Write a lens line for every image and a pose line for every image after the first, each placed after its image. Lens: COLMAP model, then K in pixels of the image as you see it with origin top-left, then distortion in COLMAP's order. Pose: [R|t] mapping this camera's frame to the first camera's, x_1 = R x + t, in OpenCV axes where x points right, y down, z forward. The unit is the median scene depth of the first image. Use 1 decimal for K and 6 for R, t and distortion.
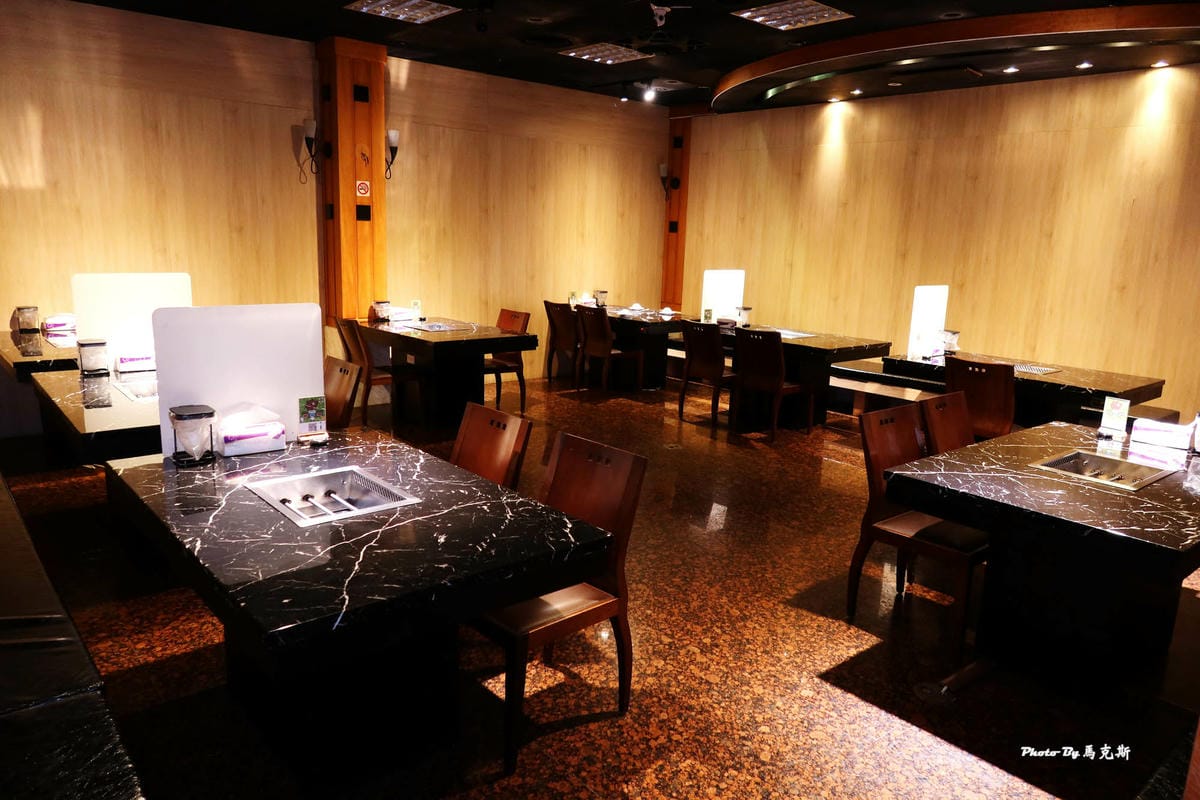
lens RADIAL K [[829.7, 0, 600.0], [0, 829.7, 400.0], [0, 0, 1]] dist [-0.002842, 0.001826]
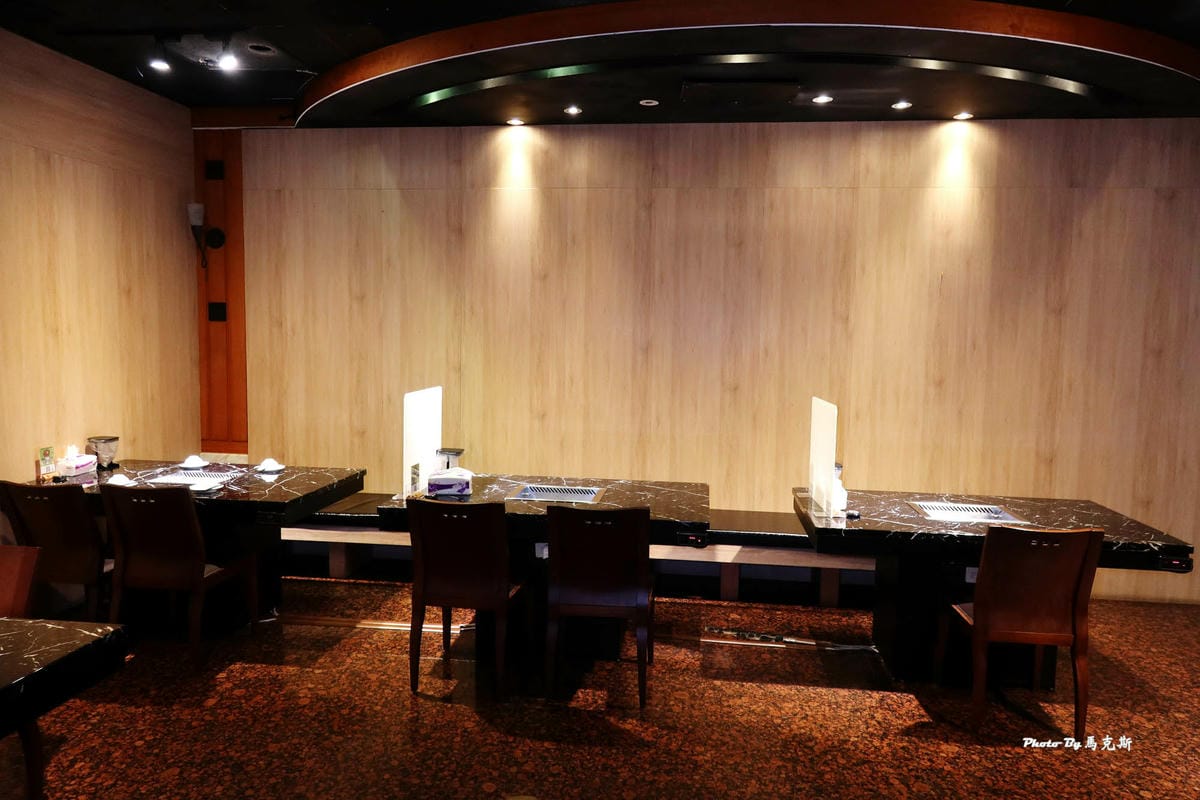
lens RADIAL K [[829.7, 0, 600.0], [0, 829.7, 400.0], [0, 0, 1]] dist [-0.002842, 0.001826]
pose [[0.746506, -0.085549, 0.659856, -0.127393], [0.141307, 0.989462, -0.031580, -0.114102], [-0.650200, 0.116817, 0.750728, 0.496823]]
